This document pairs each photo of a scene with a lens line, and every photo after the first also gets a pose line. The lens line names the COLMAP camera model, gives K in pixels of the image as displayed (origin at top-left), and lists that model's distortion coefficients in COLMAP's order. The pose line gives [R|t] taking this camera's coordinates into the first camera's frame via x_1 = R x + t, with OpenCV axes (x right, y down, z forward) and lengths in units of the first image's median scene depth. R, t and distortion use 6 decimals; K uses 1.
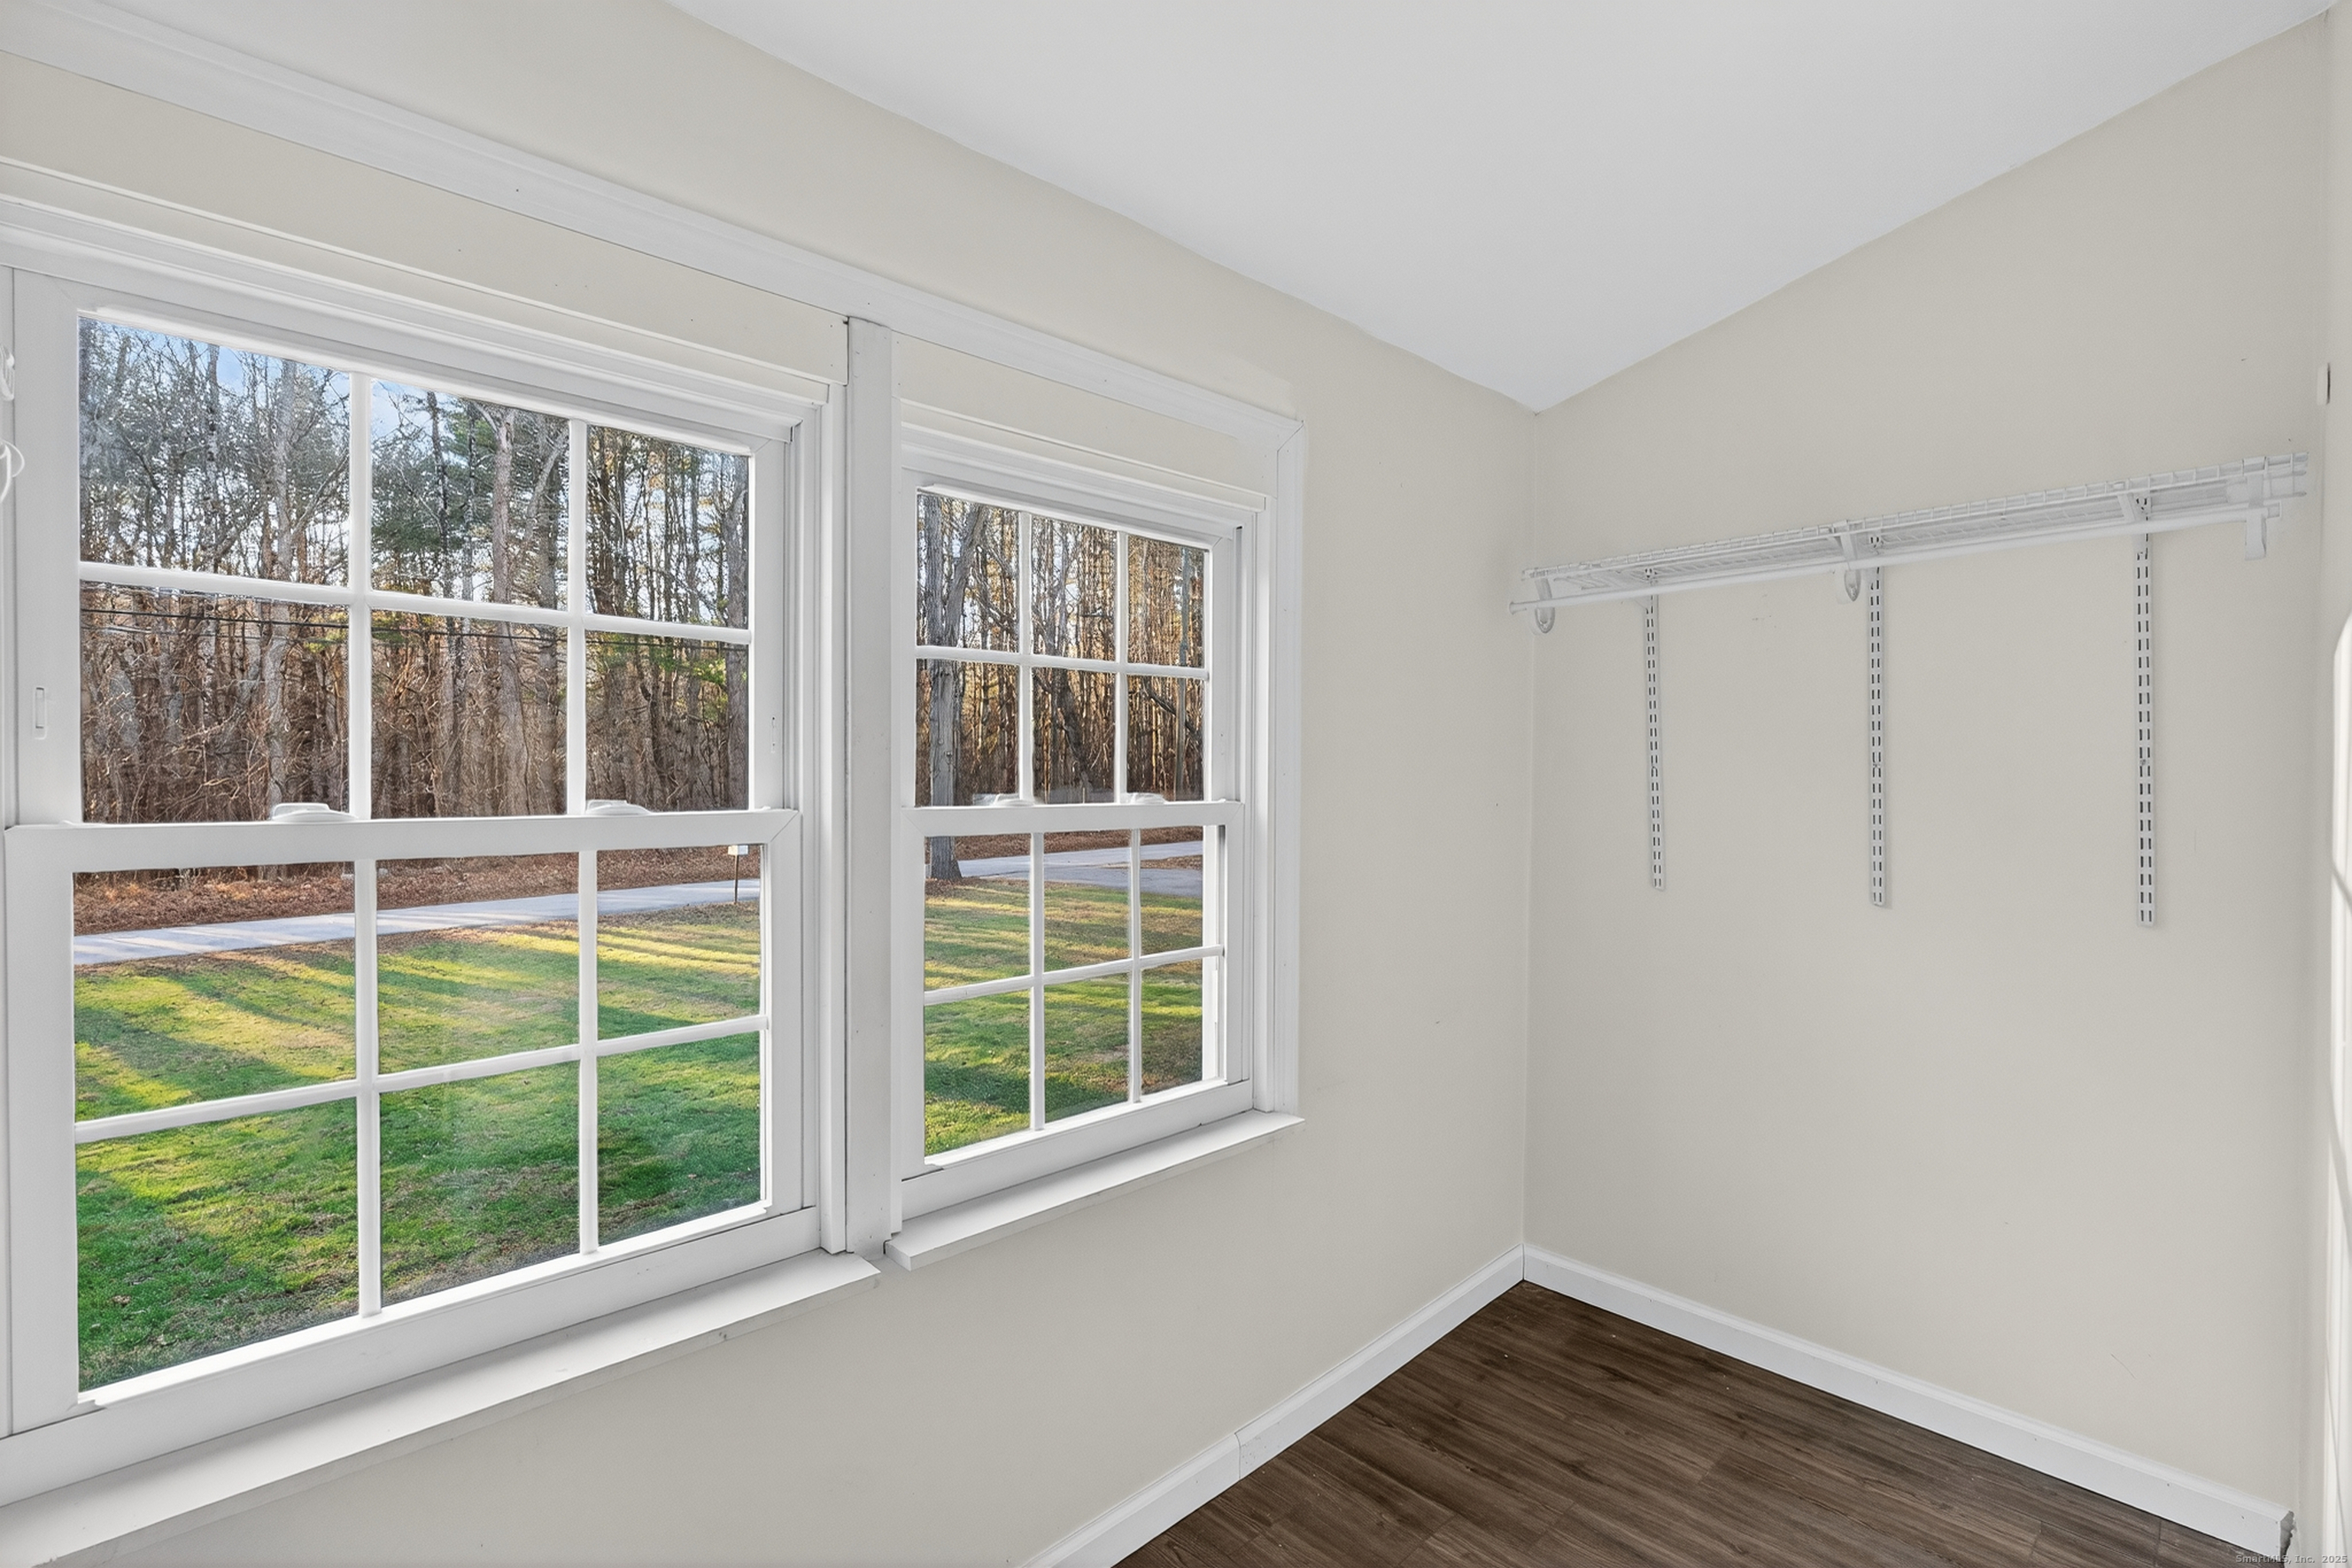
lens RADIAL K [[1059.2, 0, 1118.0], [0, 1059.2, 790.5], [0, 0, 1]] dist [-0.016163, 0.004758]
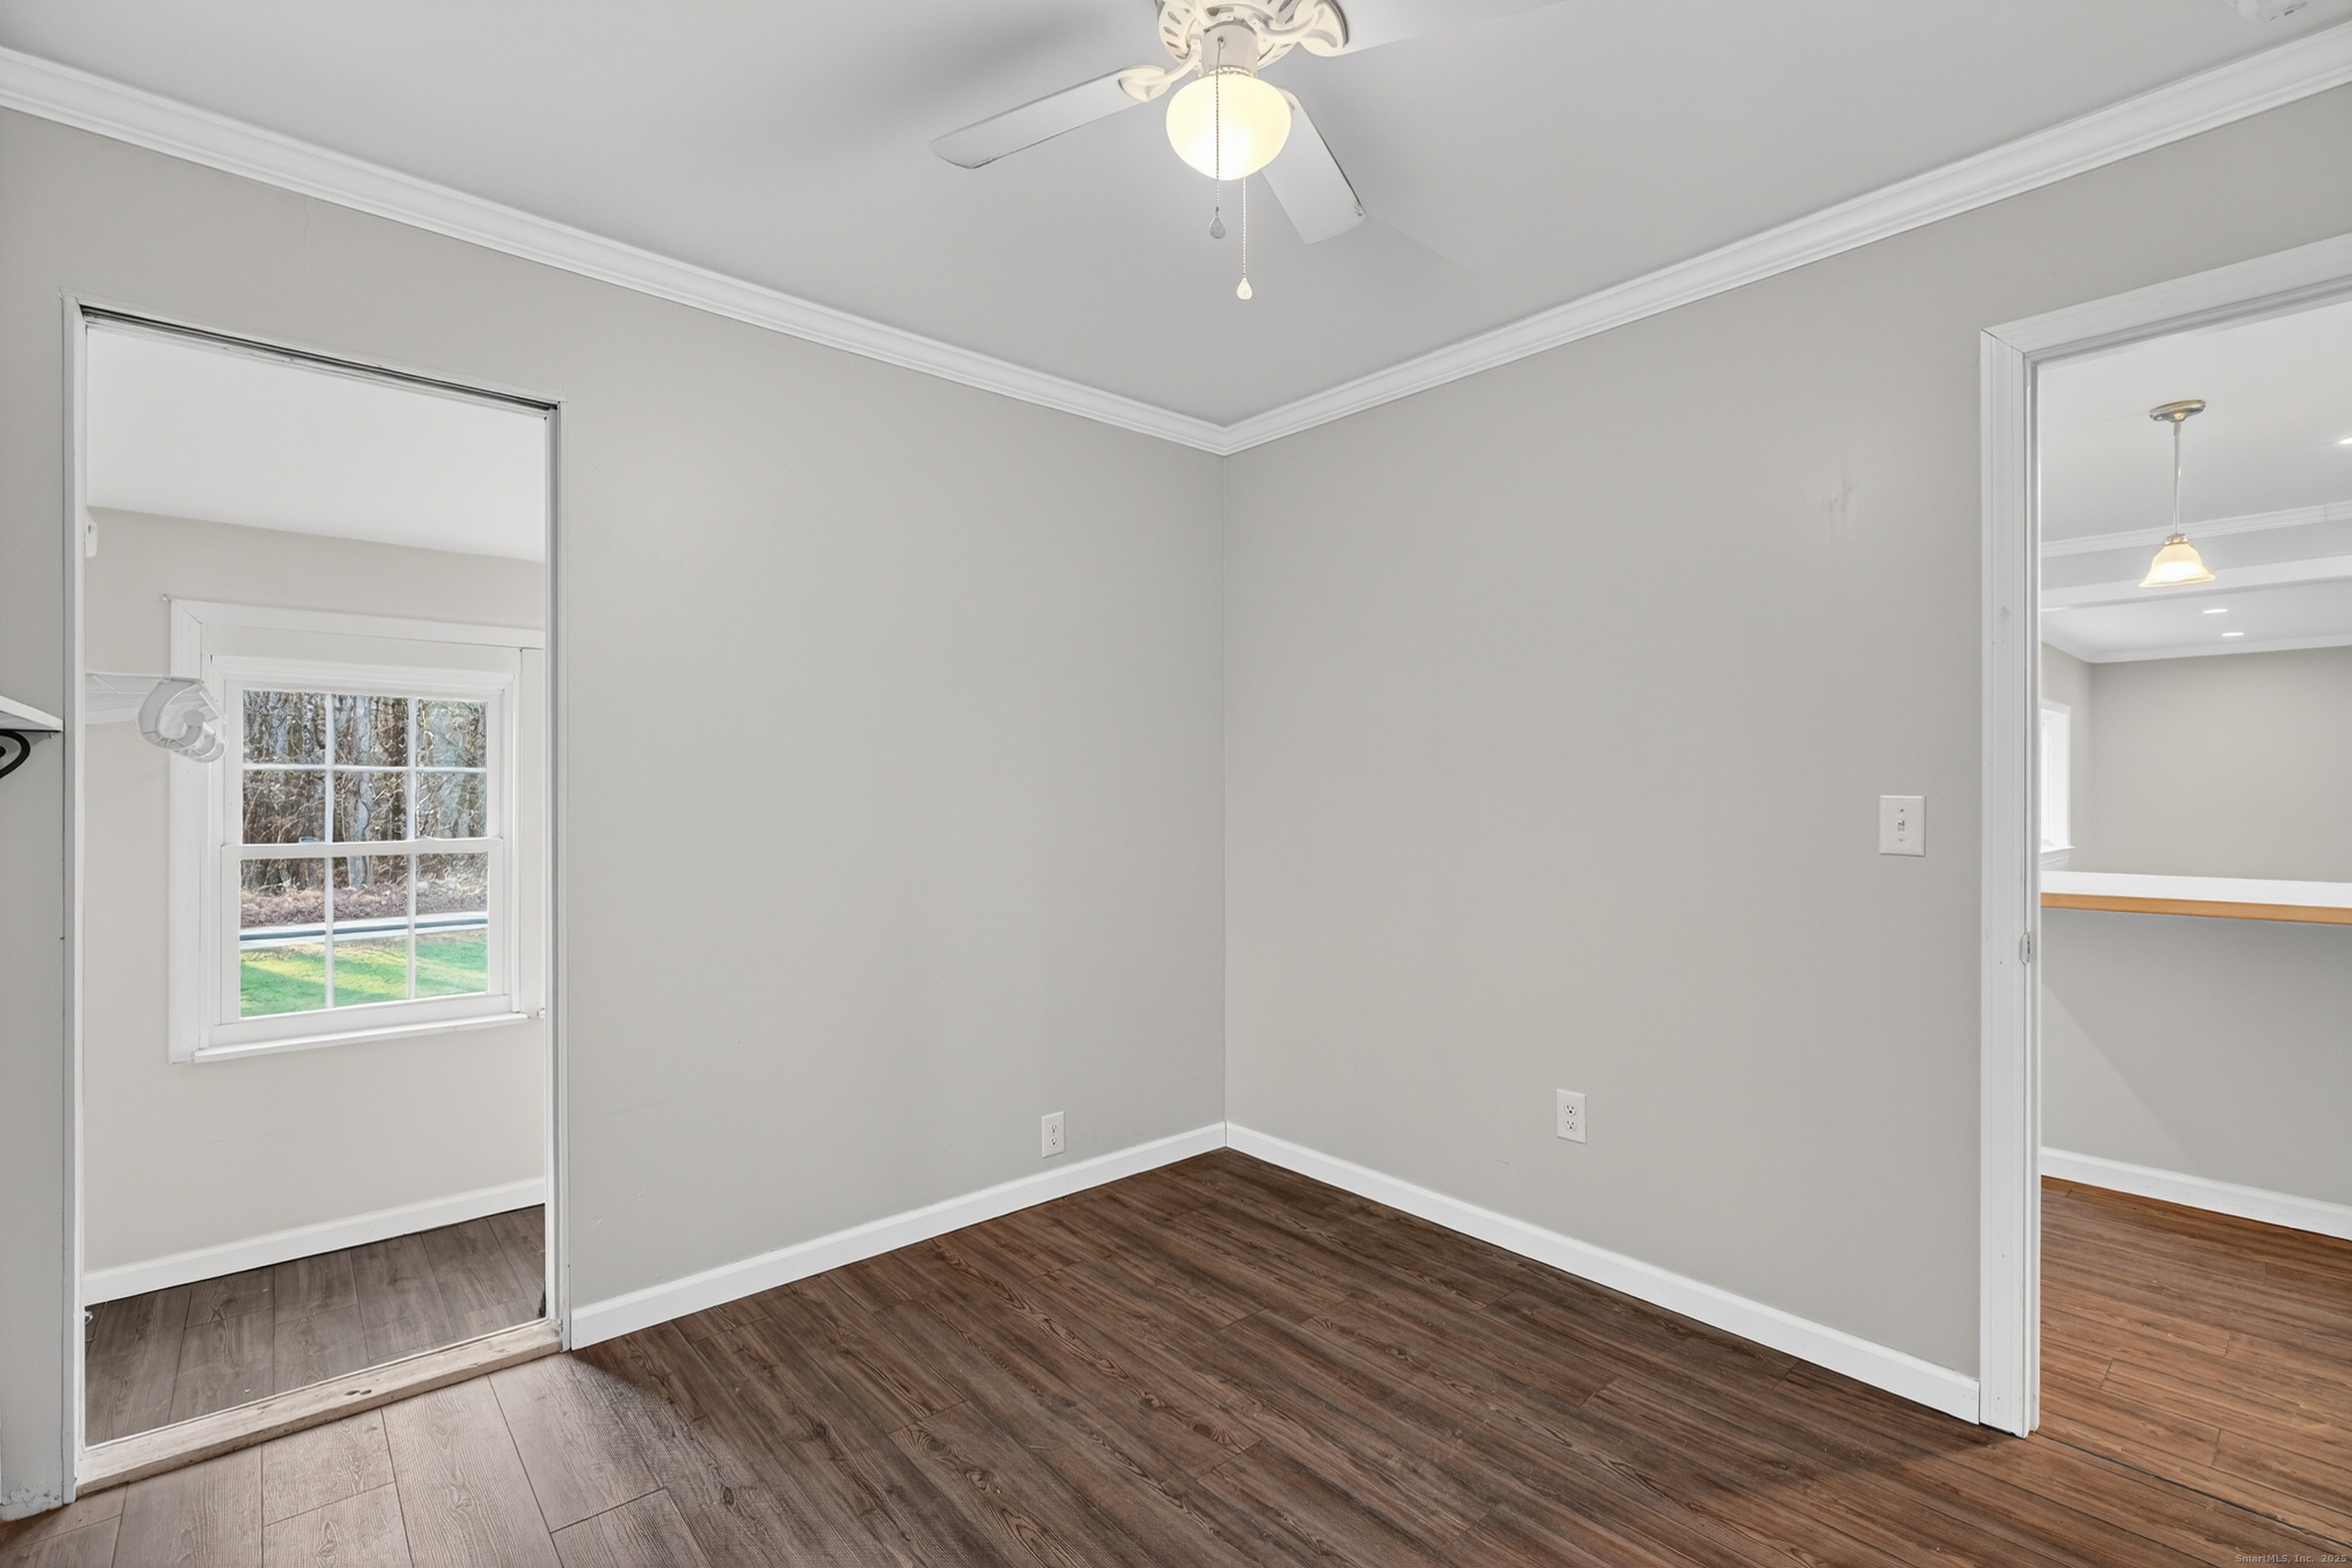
lens RADIAL K [[1059.2, 0, 1174.1], [0, 1059.2, 789.5], [0, 0, 1]] dist [-0.016163, 0.004758]
pose [[0.999604, -0.003030, -0.027971, 0.309590], [0.002641, 0.999899, -0.013960, -0.014051], [0.028010, 0.013881, 0.999511, -0.336363]]
